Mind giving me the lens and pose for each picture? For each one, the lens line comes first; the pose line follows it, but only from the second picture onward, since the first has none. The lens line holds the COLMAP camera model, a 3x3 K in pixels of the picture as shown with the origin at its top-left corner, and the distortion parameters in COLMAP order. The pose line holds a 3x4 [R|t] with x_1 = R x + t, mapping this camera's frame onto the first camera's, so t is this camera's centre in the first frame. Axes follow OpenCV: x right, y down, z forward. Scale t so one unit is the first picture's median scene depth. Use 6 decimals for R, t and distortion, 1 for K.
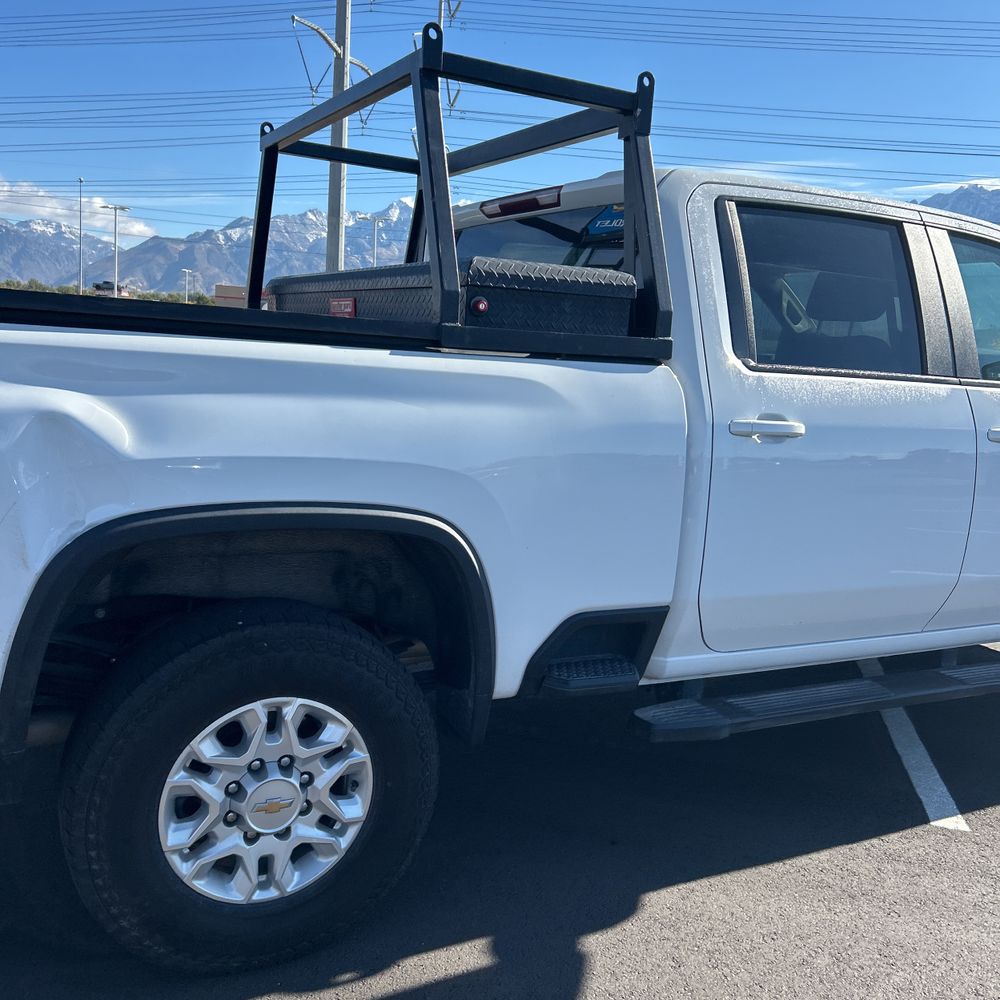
lens RADIAL K [[1001.0, 0, 434.7], [0, 1001.0, 505.7], [0, 0, 1]] dist [0.070839, -0.046438]
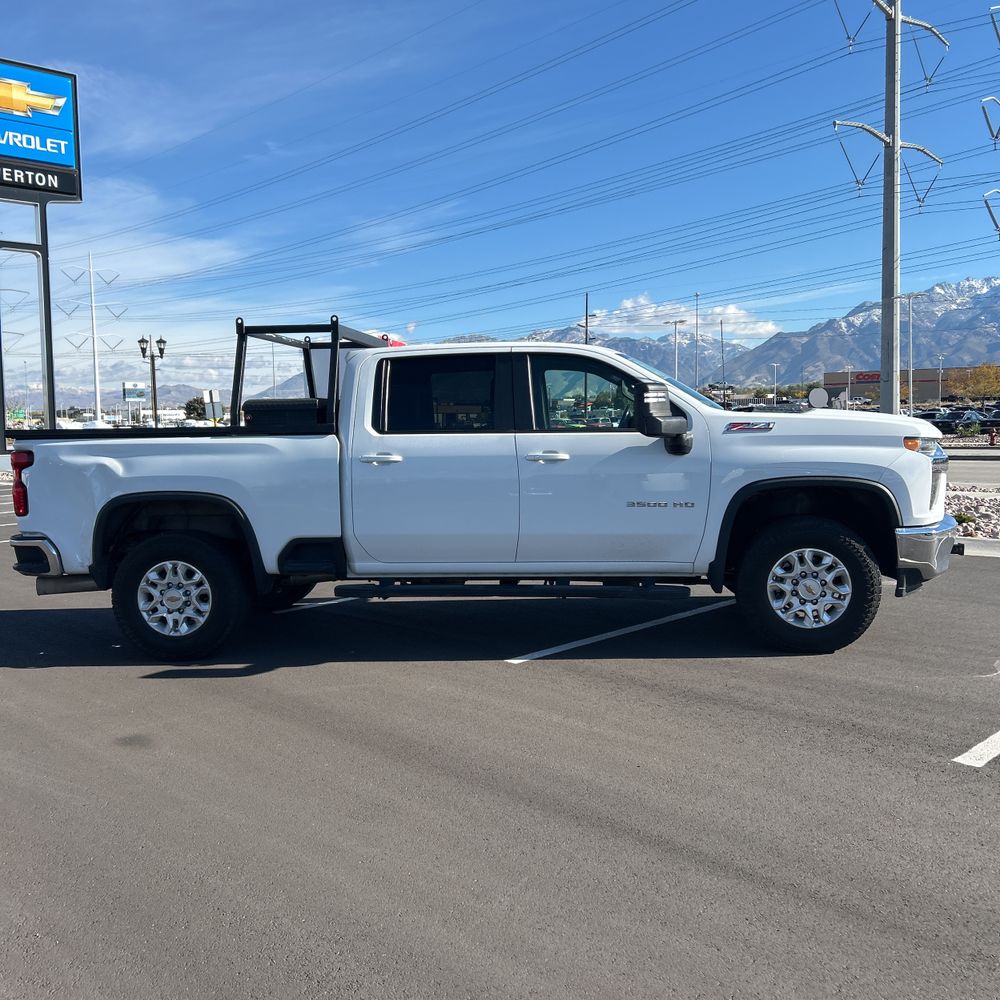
lens RADIAL K [[1024.9, 0, 473.2], [0, 1024.9, 505.9], [0, 0, 1]] dist [0.052440, -0.037480]
pose [[0.818051, -0.032165, -0.574246, 0.160000], [-0.021406, 0.996040, -0.086286, 0.019496], [0.574748, 0.082879, 0.814123, -0.064970]]
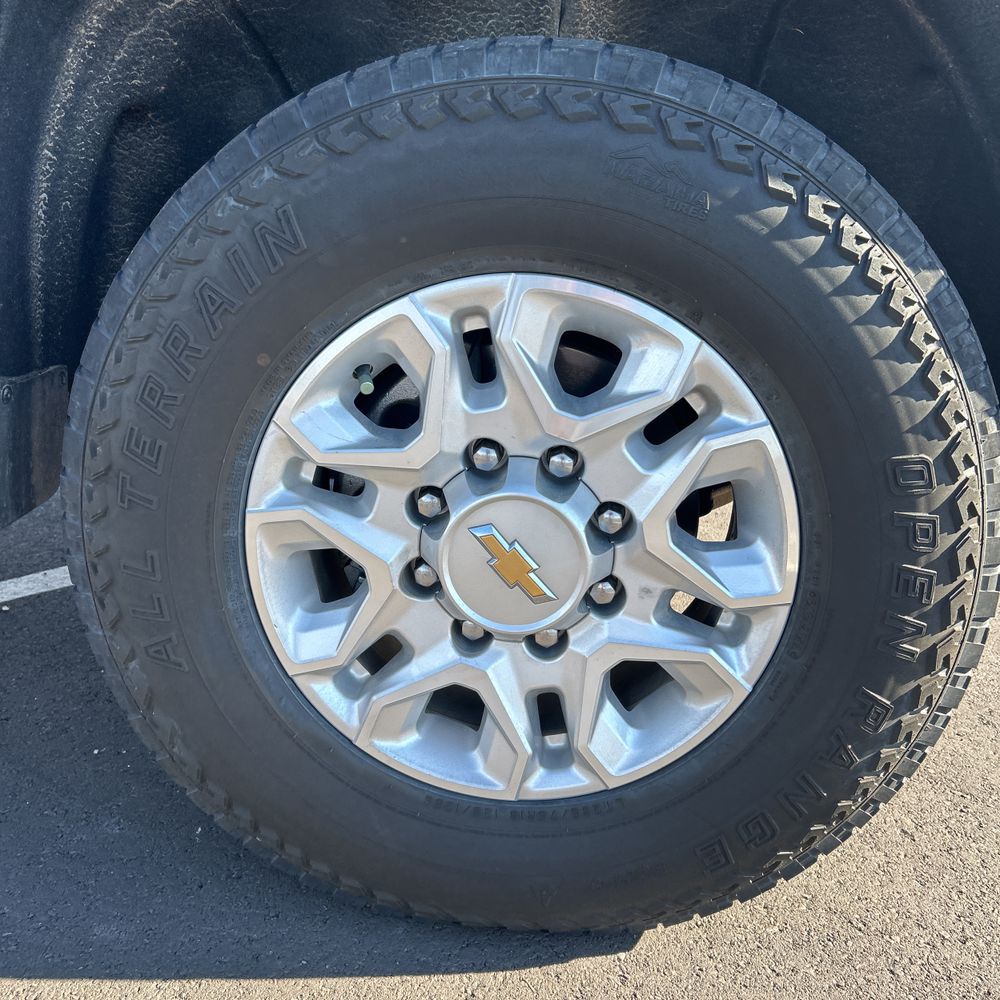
lens RADIAL K [[1024.9, 0, 473.2], [0, 1024.9, 505.9], [0, 0, 1]] dist [0.052440, -0.037480]
pose [[0.869918, 0.109177, -0.480960, 0.112384], [-0.080325, 0.993533, 0.080246, 0.013304], [0.486611, -0.031174, 0.873062, 0.105140]]
